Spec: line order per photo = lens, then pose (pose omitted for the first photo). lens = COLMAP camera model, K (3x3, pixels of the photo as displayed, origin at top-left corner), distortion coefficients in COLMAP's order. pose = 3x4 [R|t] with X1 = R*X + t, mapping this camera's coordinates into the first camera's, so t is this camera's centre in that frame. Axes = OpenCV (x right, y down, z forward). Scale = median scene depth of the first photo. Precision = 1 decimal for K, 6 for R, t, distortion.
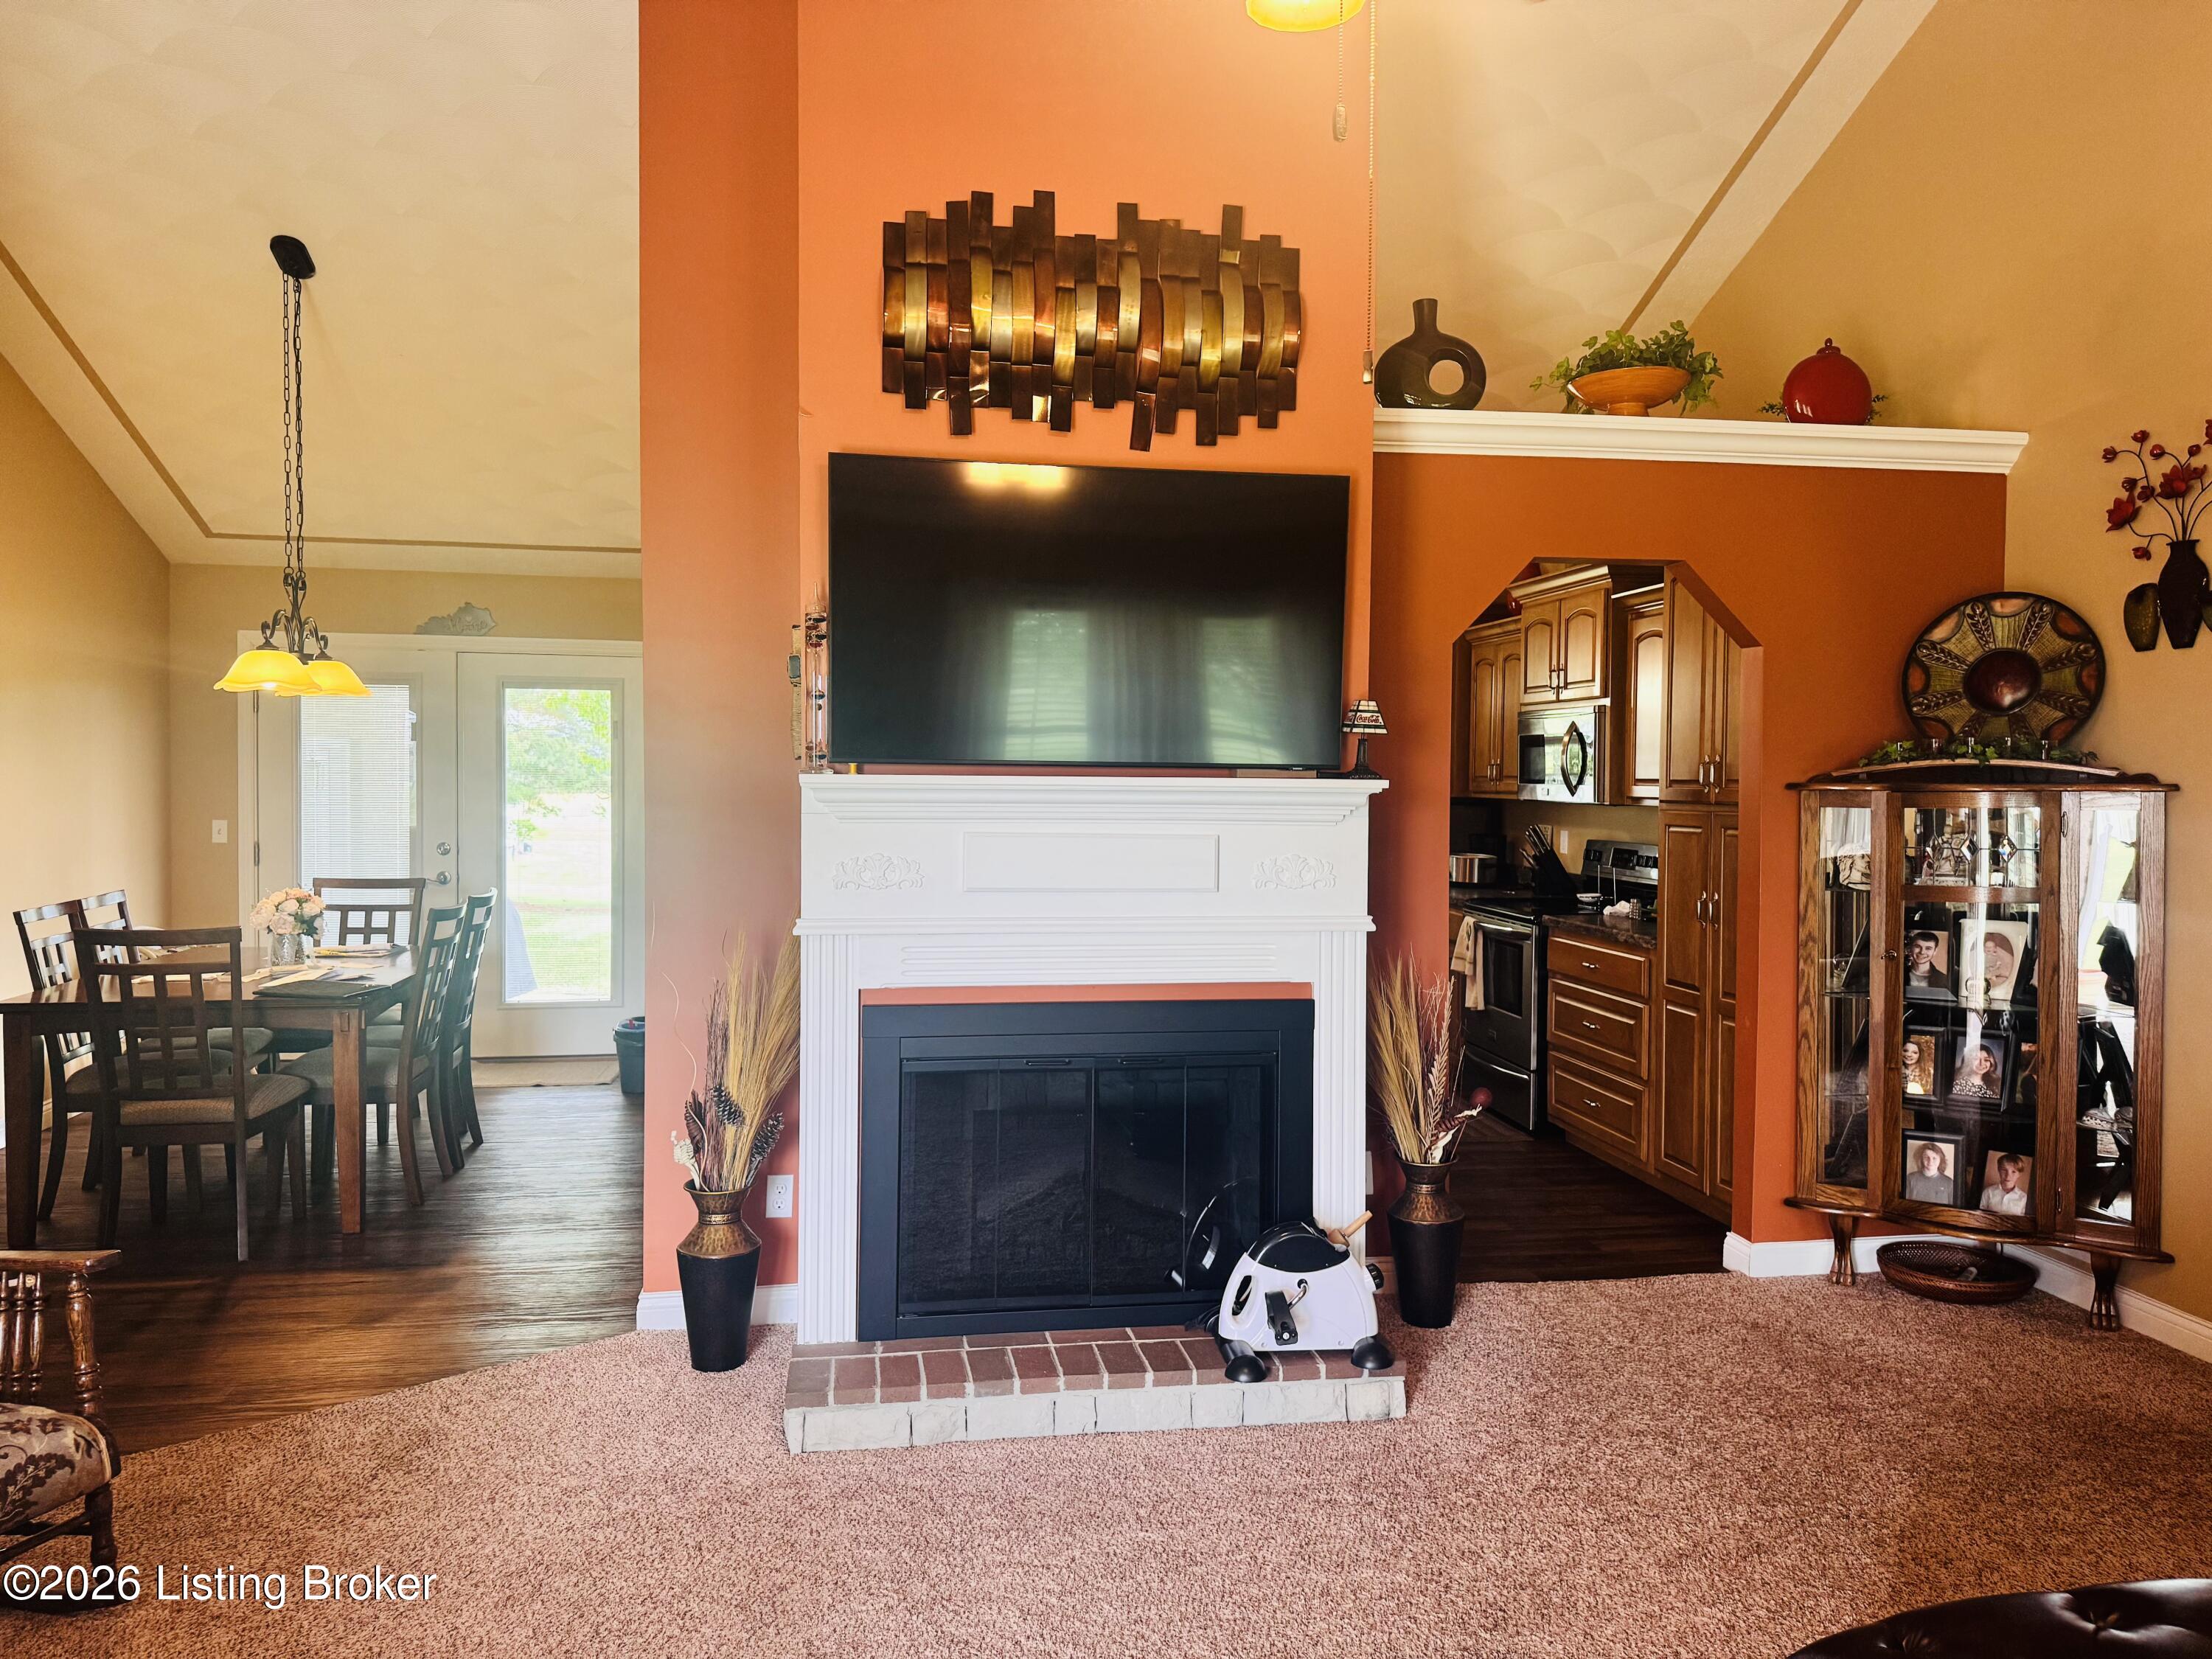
lens RADIAL K [[1575.9, 0, 1104.4], [0, 1575.9, 818.5], [0, 0, 1]] dist [0.050433, -0.050193]
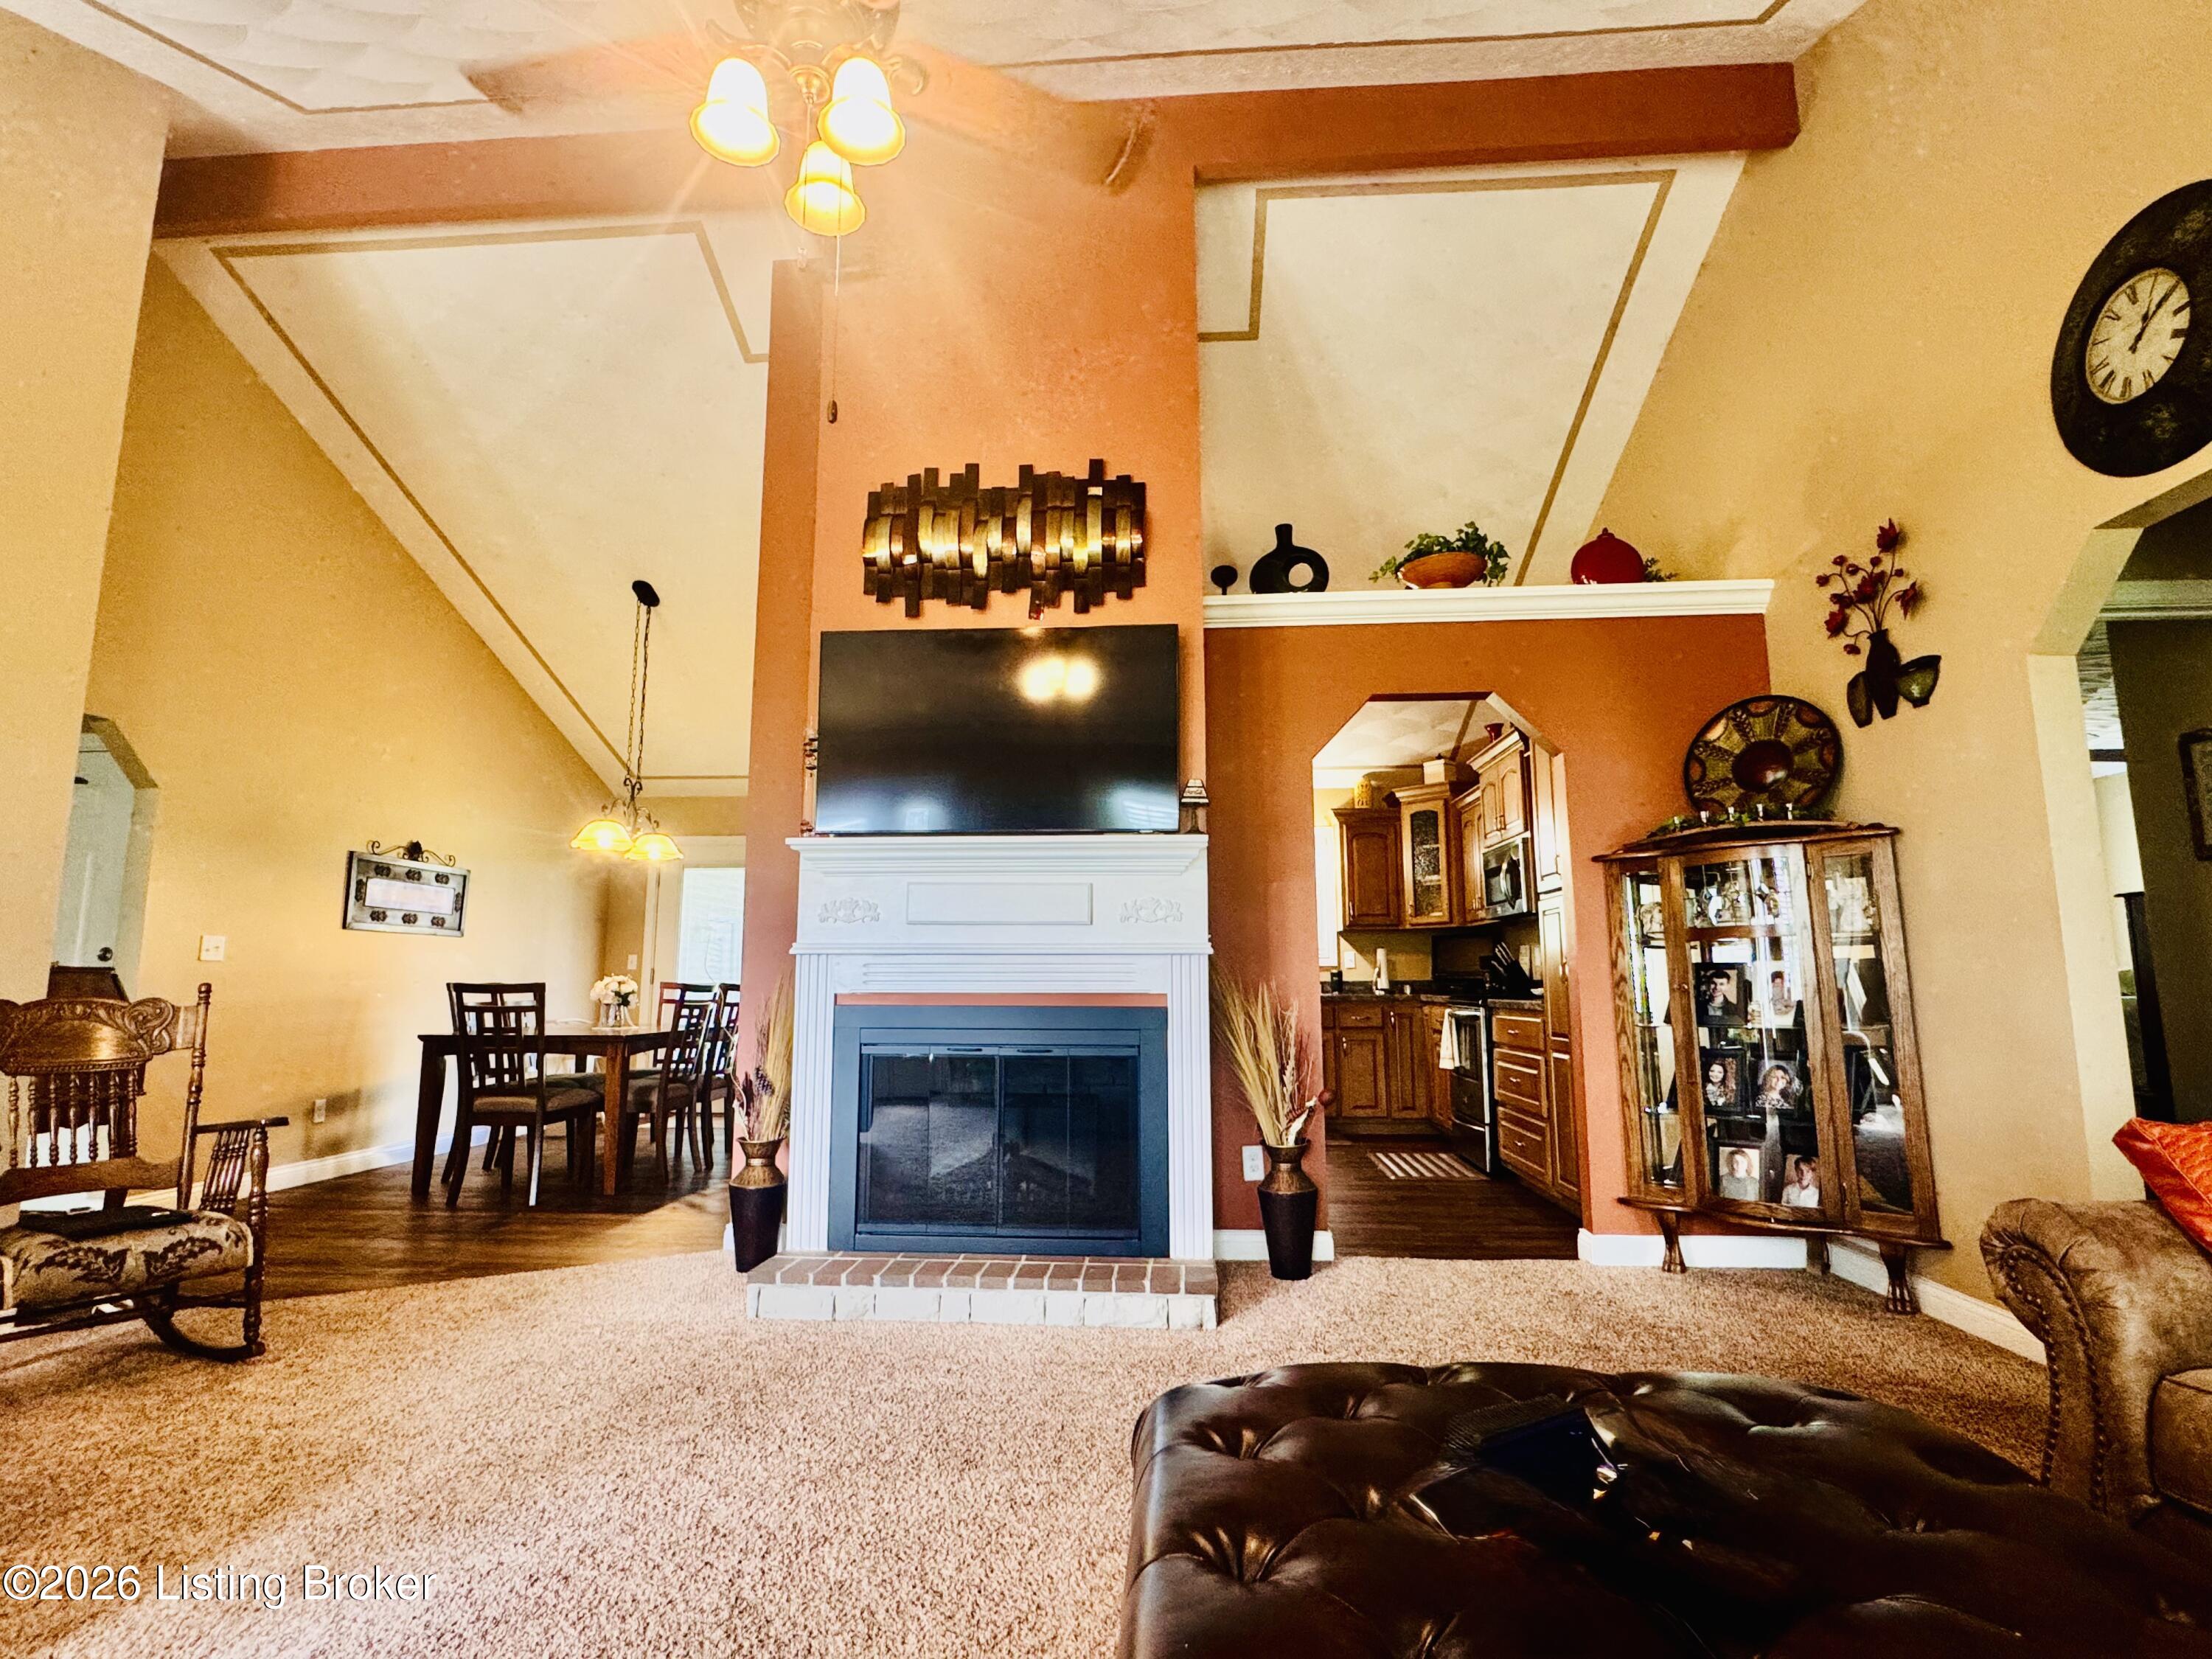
lens RADIAL K [[1097.4, 0, 1095.3], [0, 1097.4, 829.0], [0, 0, 1]] dist [-0.000899, 0.002545]
pose [[0.971991, -0.042139, -0.231208, 0.271202], [0.002106, 0.985316, -0.170728, 0.115732], [0.235008, 0.165460, 0.957807, 0.068927]]
